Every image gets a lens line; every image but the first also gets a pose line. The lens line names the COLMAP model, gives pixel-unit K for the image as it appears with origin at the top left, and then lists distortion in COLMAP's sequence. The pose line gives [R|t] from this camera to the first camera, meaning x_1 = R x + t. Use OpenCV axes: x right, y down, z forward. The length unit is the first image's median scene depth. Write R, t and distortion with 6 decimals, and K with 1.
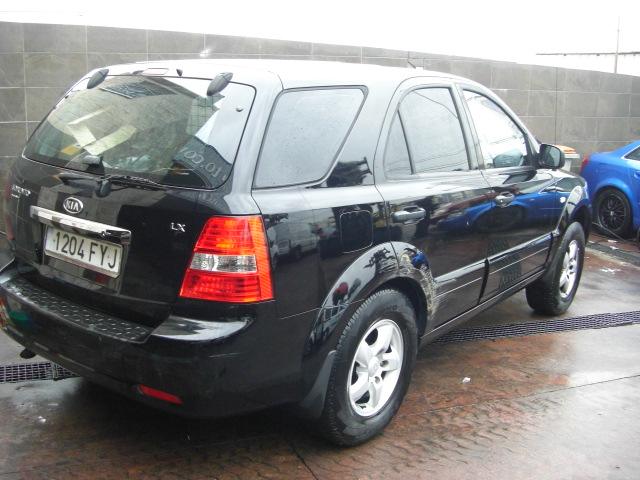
lens RADIAL K [[715.9, 0, 318.1], [0, 715.9, 240.1], [0, 0, 1]] dist [-0.134291, 0.000000]
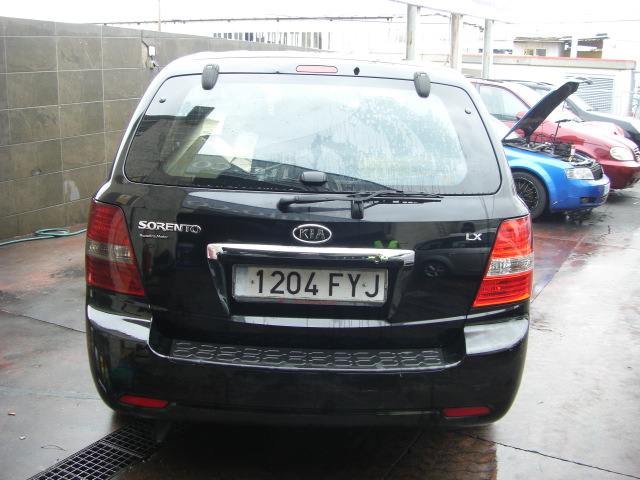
lens RADIAL K [[715.9, 0, 318.8], [0, 715.9, 241.0], [0, 0, 1]] dist [-0.134291, 0.000000]
pose [[0.787409, -0.162160, 0.594719, -0.824255], [0.135856, 0.986708, 0.089169, -0.112214], [-0.601273, 0.010583, 0.798973, 0.313821]]
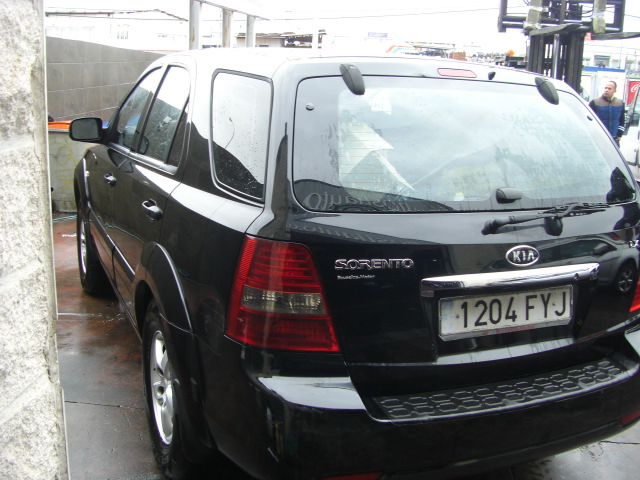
lens RADIAL K [[715.9, 0, 321.7], [0, 715.9, 240.2], [0, 0, 1]] dist [-0.134291, 0.000000]
pose [[0.473320, -0.220087, 0.852954, -1.070449], [0.170562, 0.972859, 0.156378, -0.216348], [-0.864220, 0.071465, 0.498012, 0.786782]]
